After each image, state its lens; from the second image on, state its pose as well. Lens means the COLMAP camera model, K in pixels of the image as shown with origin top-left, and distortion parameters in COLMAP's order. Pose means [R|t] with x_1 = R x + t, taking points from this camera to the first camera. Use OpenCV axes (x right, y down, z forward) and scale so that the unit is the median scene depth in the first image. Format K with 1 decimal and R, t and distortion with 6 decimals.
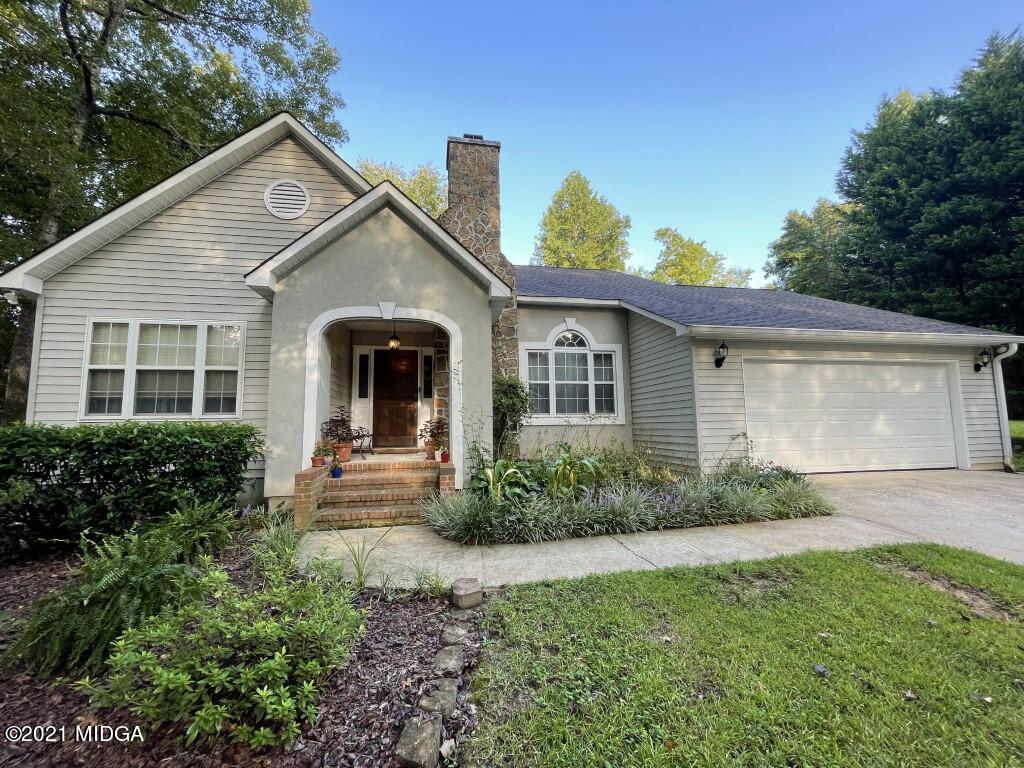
lens RADIAL K [[408.9, 0, 509.4], [0, 408.9, 383.8], [0, 0, 1]] dist [-0.000903, -0.000574]
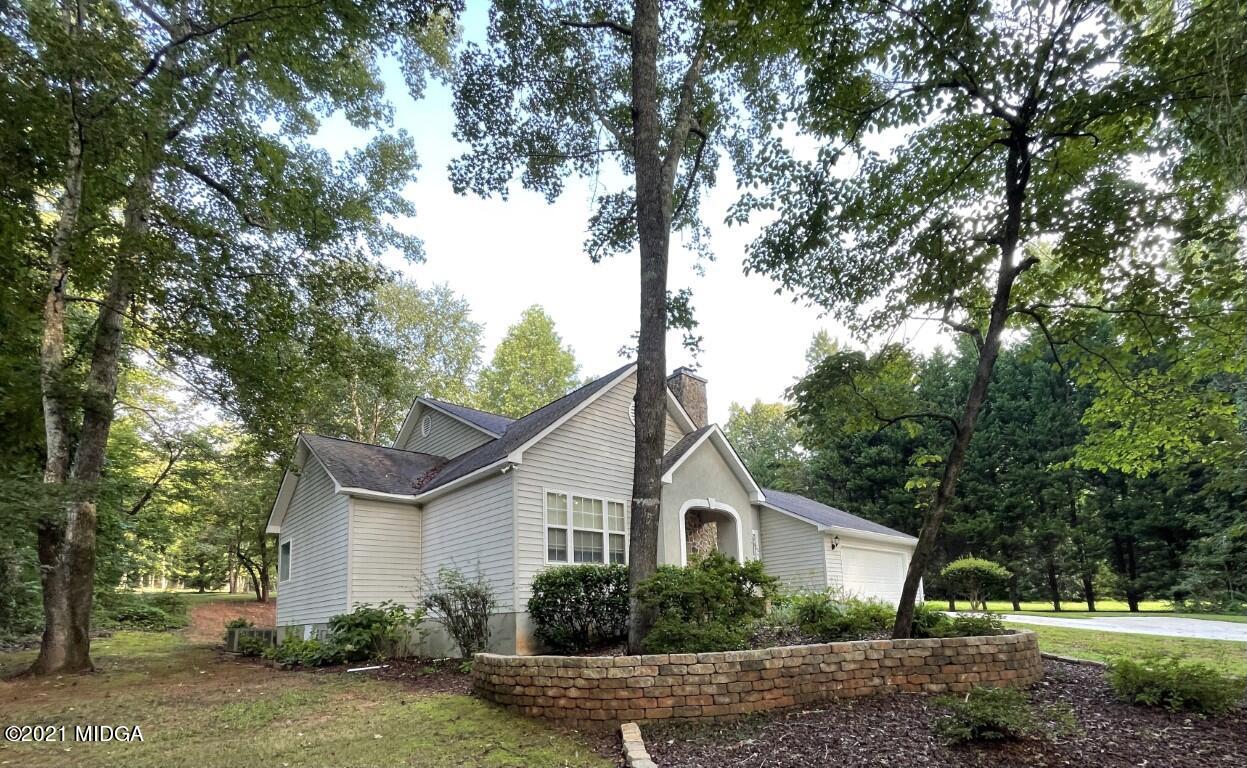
lens RADIAL K [[585.7, 0, 680.4], [0, 585.7, 547.7], [0, 0, 1]] dist [0.013624, -0.015698]
pose [[0.814906, 0.052714, 0.577191, -1.297411], [-0.031788, 0.998421, -0.046305, 0.077883], [-0.578721, 0.019386, 0.815295, -0.594479]]
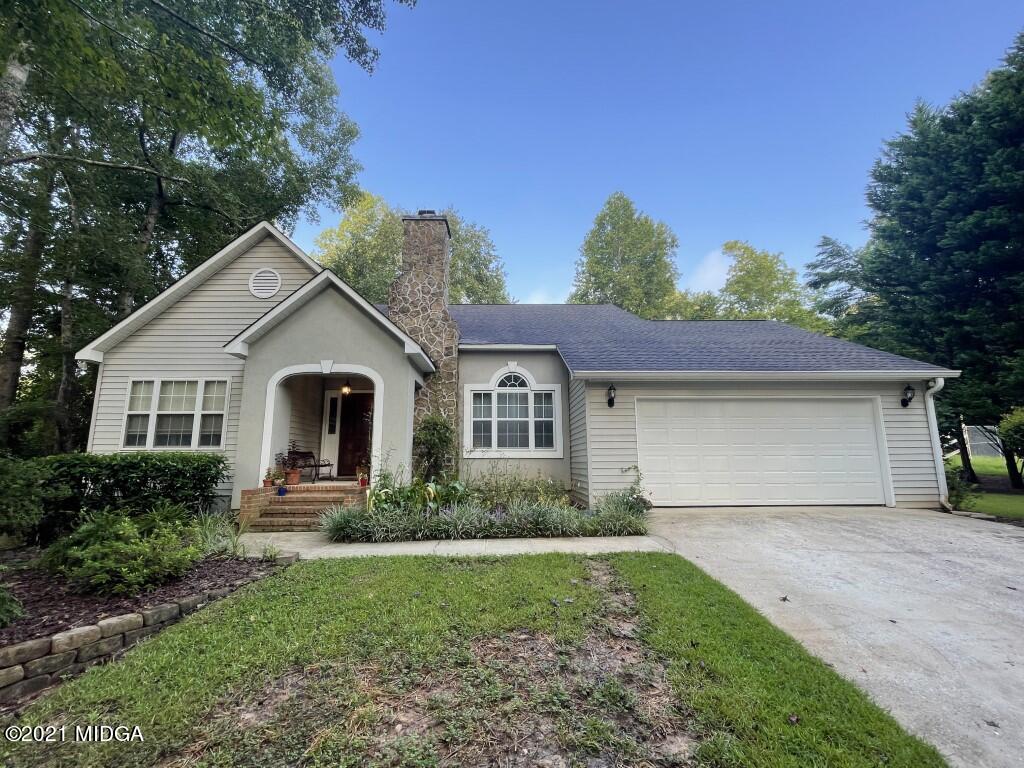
lens RADIAL K [[451.0, 0, 508.9], [0, 451.0, 384.6], [0, 0, 1]] dist [-0.002919, -0.000525]
pose [[0.985995, -0.018531, -0.165741, 0.385068], [0.007242, 0.997628, -0.068459, -0.015776], [0.166617, 0.066300, 0.983790, -0.230456]]
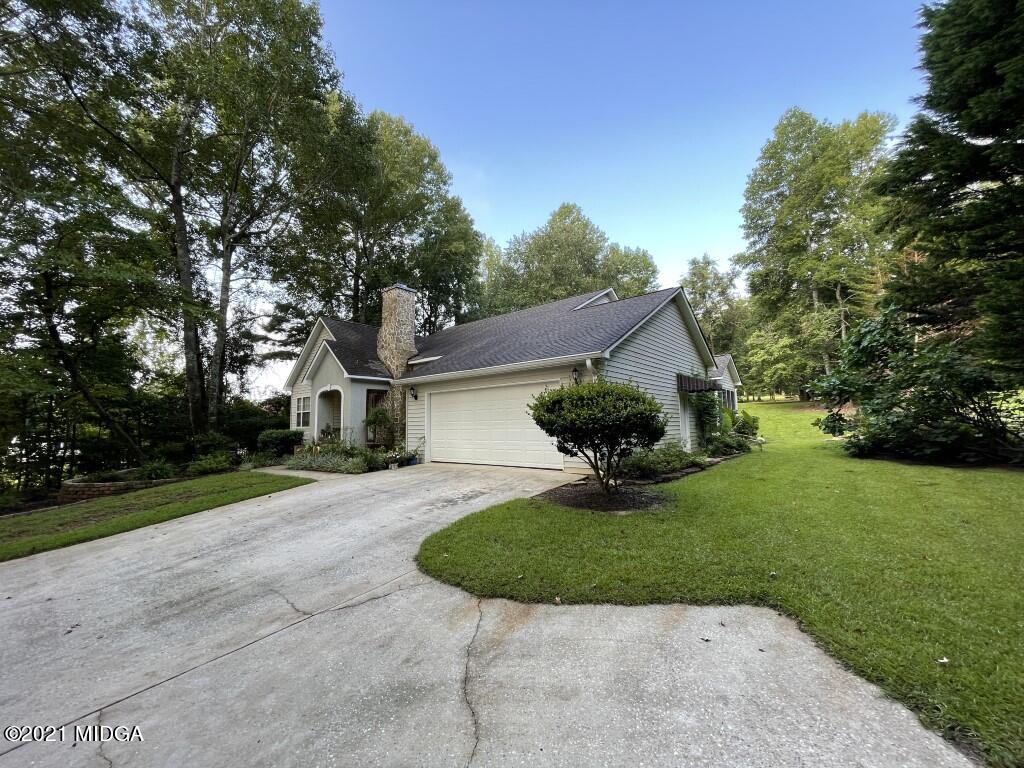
lens RADIAL K [[408.5, 0, 508.9], [0, 408.5, 384.8], [0, 0, 1]] dist [-0.000082, -0.000249]
pose [[0.651331, -0.076028, -0.754975, 1.871953], [0.086624, 0.995913, -0.025558, -0.022093], [0.753833, -0.048752, 0.655255, 0.112640]]
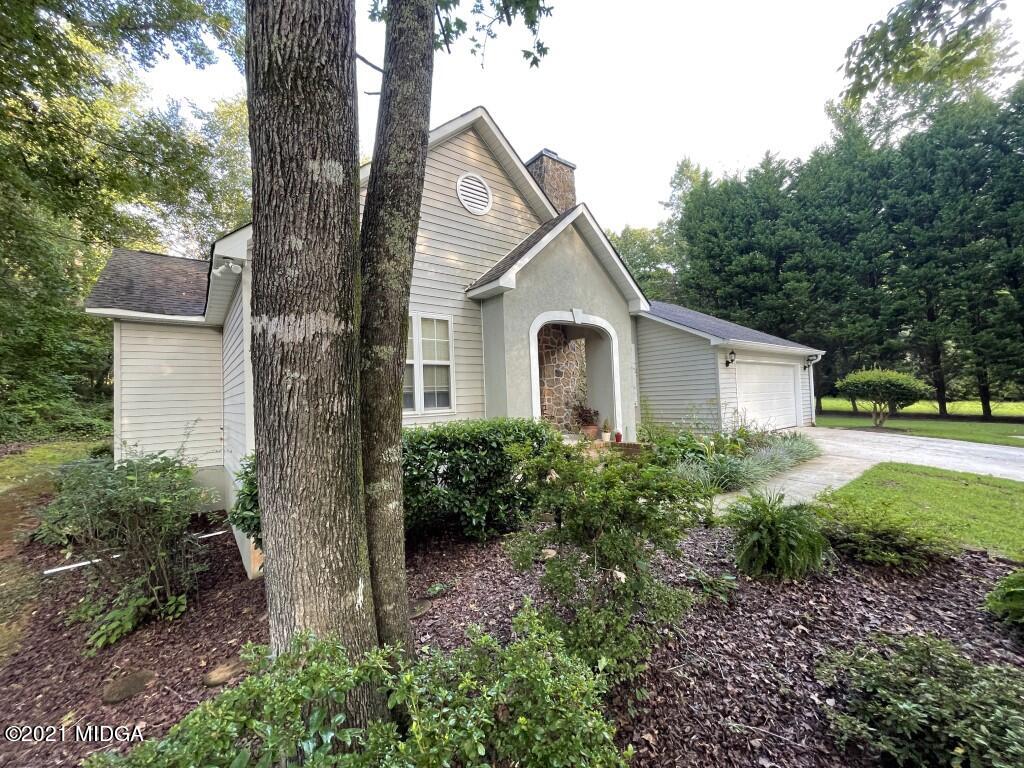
lens RADIAL K [[408.9, 0, 509.4], [0, 408.9, 383.8], [0, 0, 1]] dist [-0.000903, -0.000574]
pose [[0.887533, -0.002710, 0.460736, -0.769469], [-0.022657, 0.998516, 0.049518, -0.030017], [-0.460187, -0.054388, 0.886155, 0.034427]]
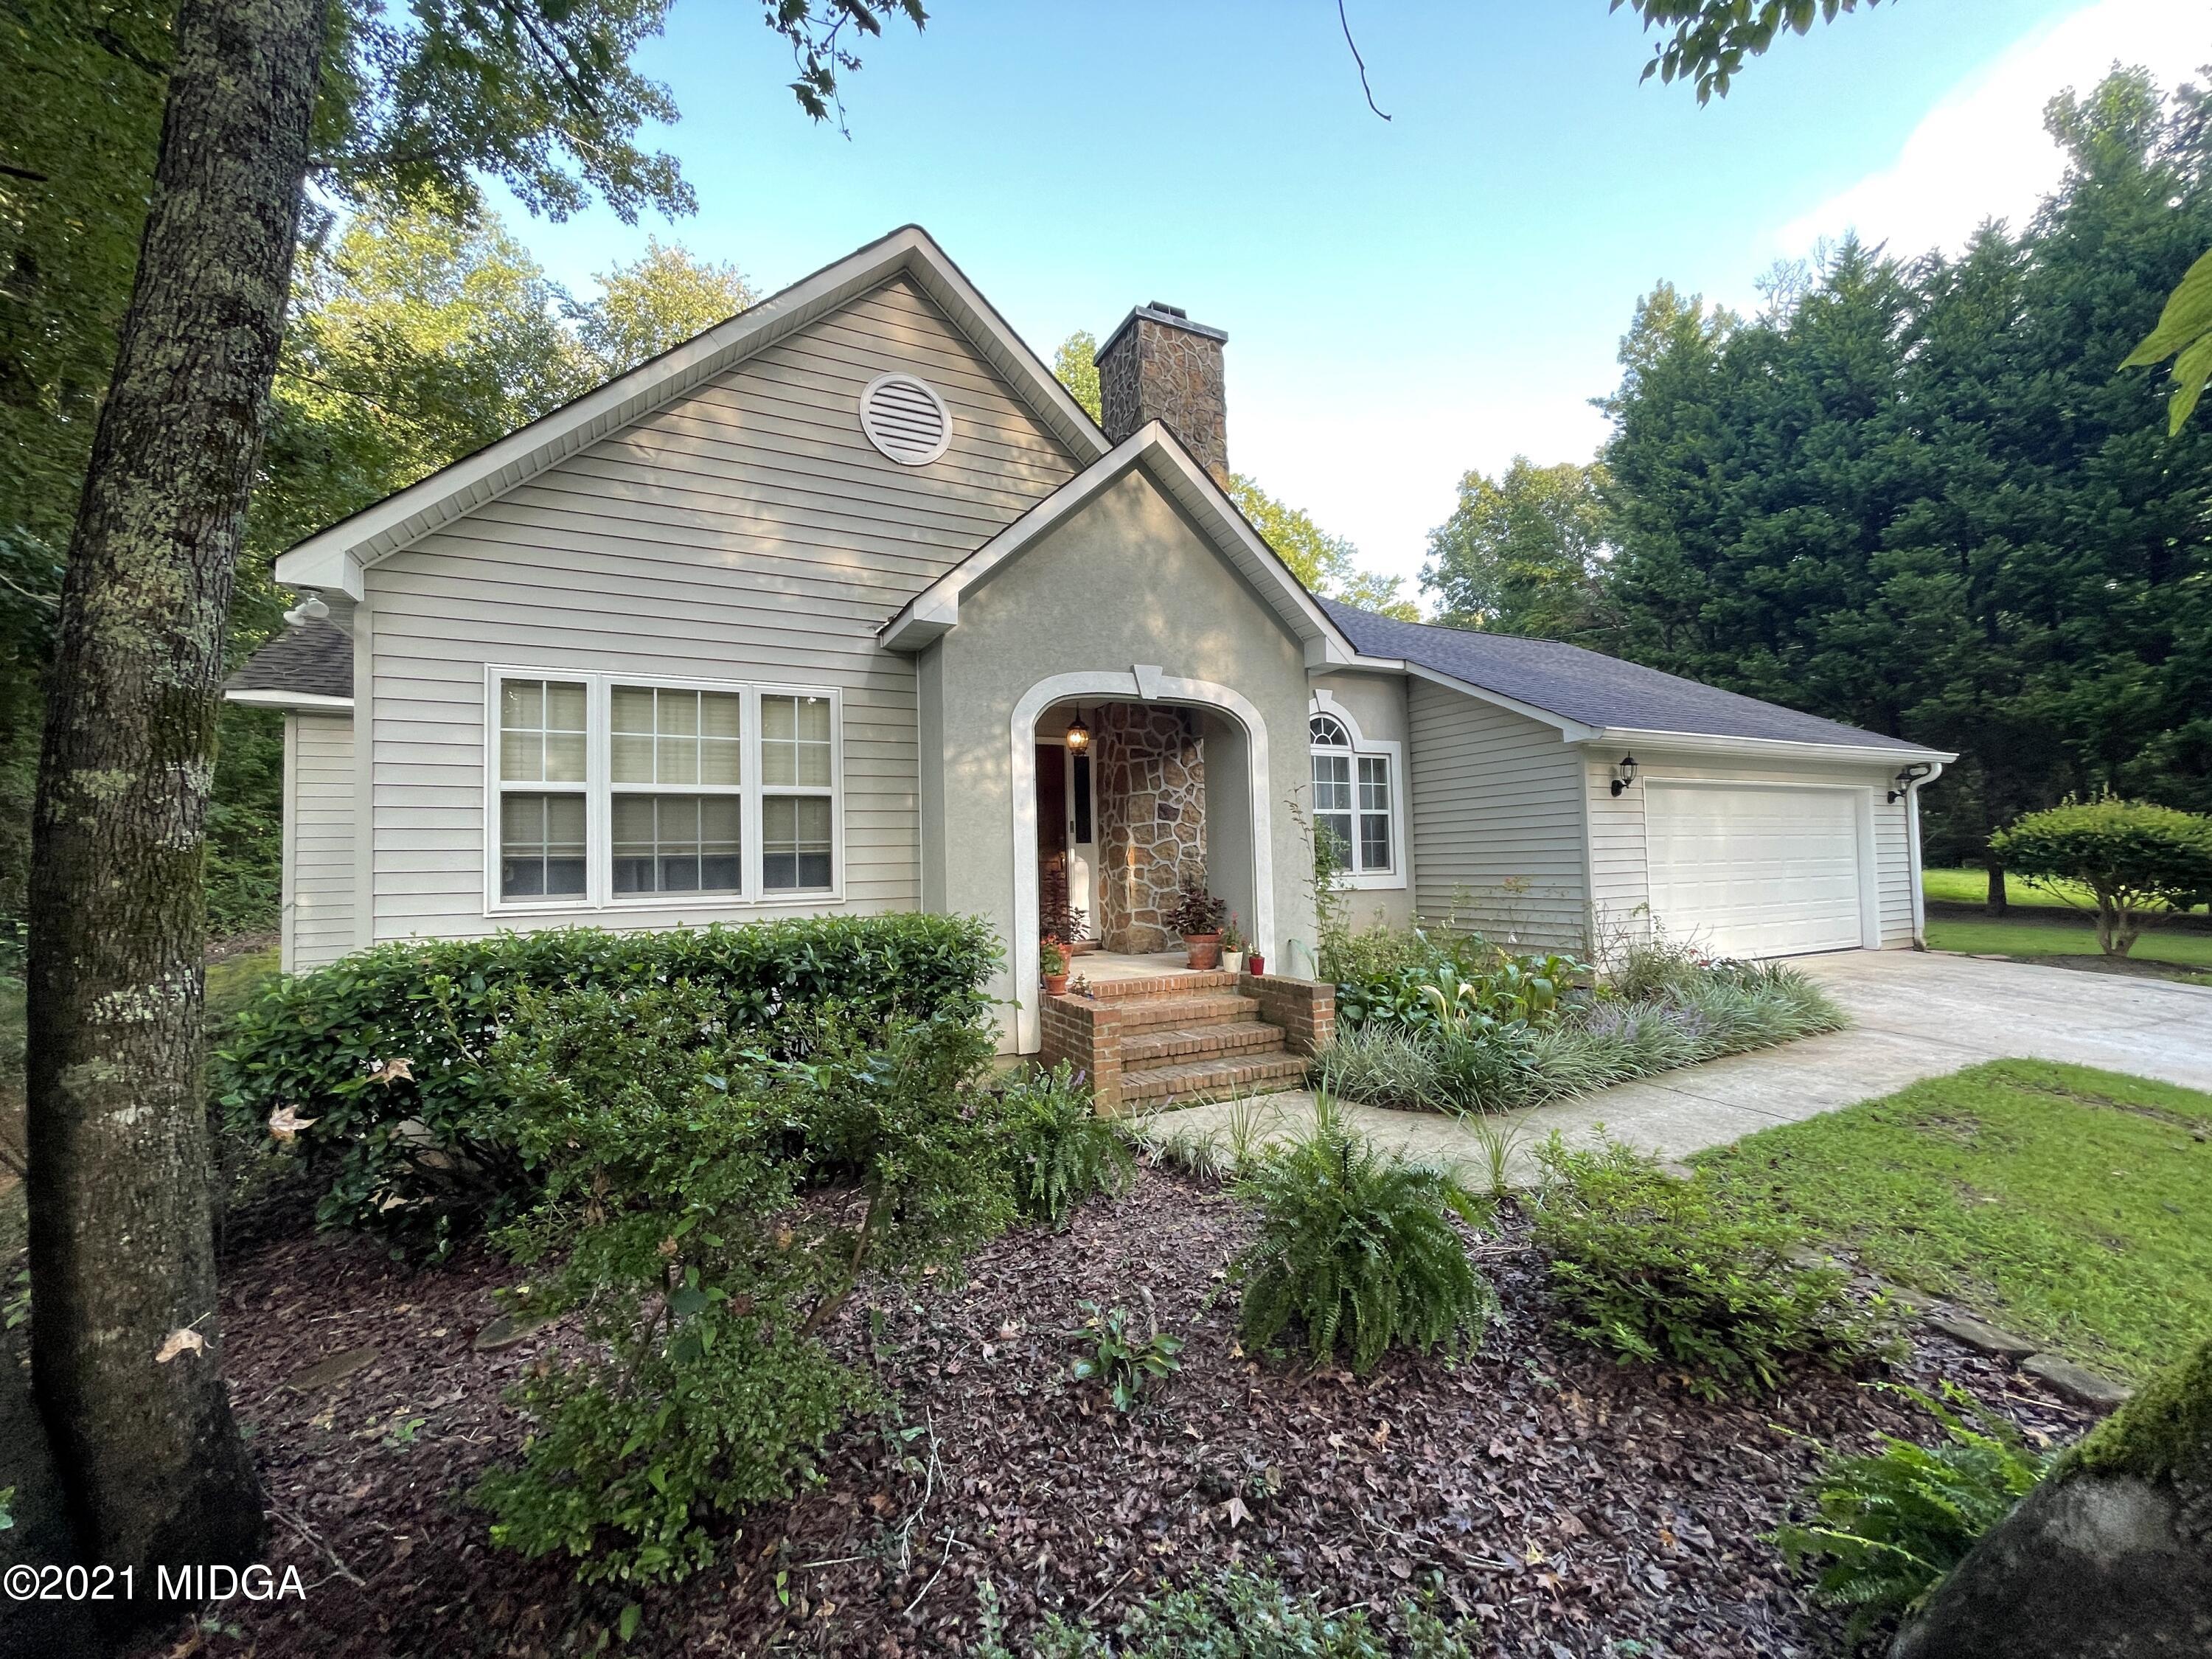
lens RADIAL K [[883.3, 0, 1100.4], [0, 883.3, 829.1], [0, 0, 1]] dist [-0.000903, -0.000574]
pose [[0.960322, 0.002918, 0.278878, -0.502640], [-0.018741, 0.998360, 0.054092, -0.041894], [-0.278263, -0.057172, 0.958802, -0.030653]]
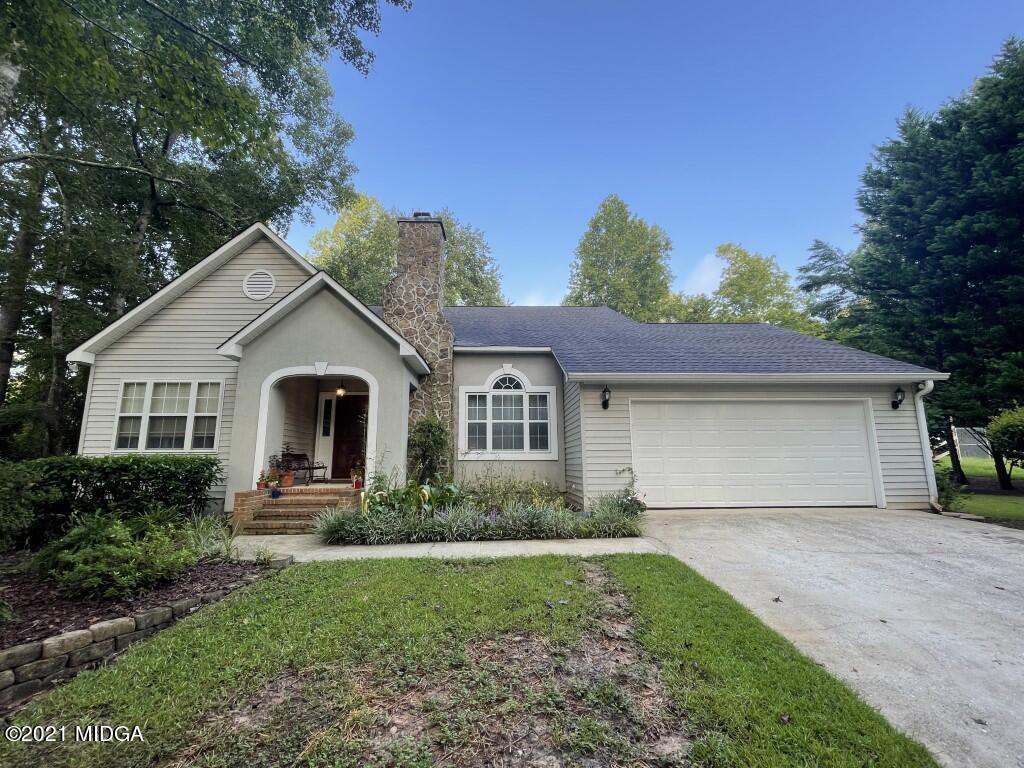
lens RADIAL K [[451.0, 0, 508.9], [0, 451.0, 384.6], [0, 0, 1]] dist [-0.002919, -0.000525]
pose [[0.987823, -0.018617, -0.154464, 0.385344], [0.007449, 0.997336, -0.072568, -0.016152], [0.155404, 0.070534, 0.985330, -0.232494]]
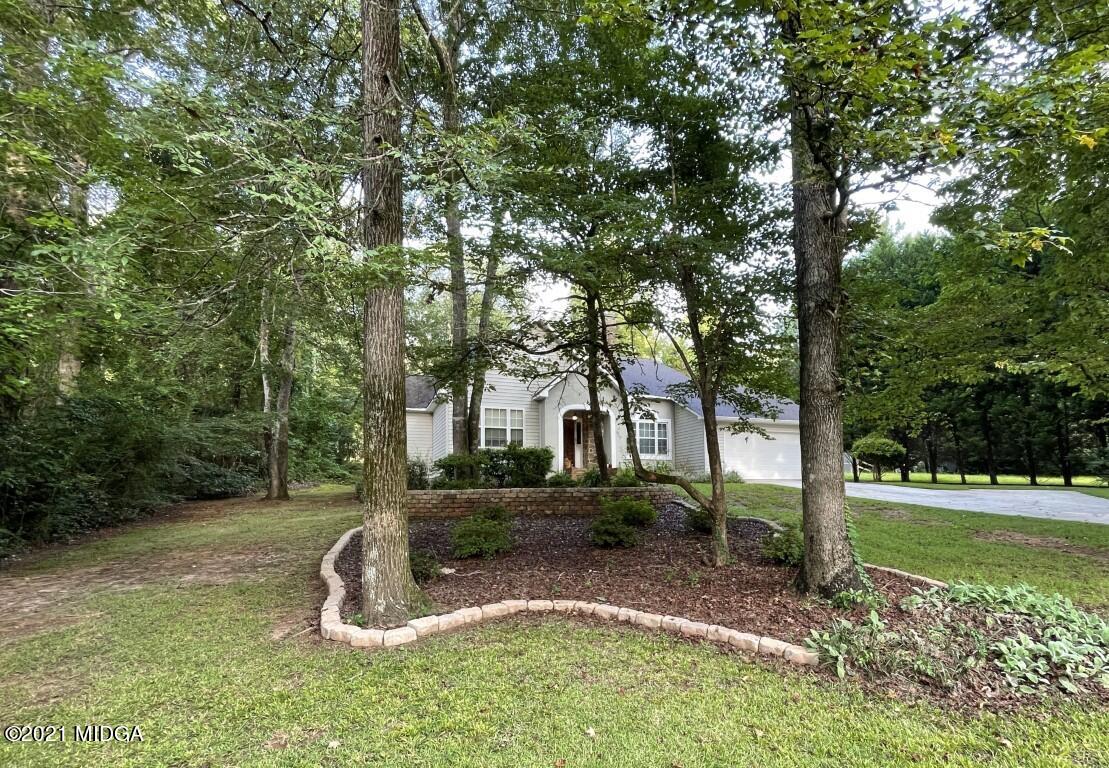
lens RADIAL K [[543.9, 0, 606.1], [0, 543.9, 459.3], [0, 0, 1]] dist [0.001701, -0.000281]
pose [[0.972796, 0.016321, 0.231086, -0.709311], [-0.024425, 0.999181, 0.032248, 0.021692], [-0.230371, -0.037015, 0.972399, -1.656999]]
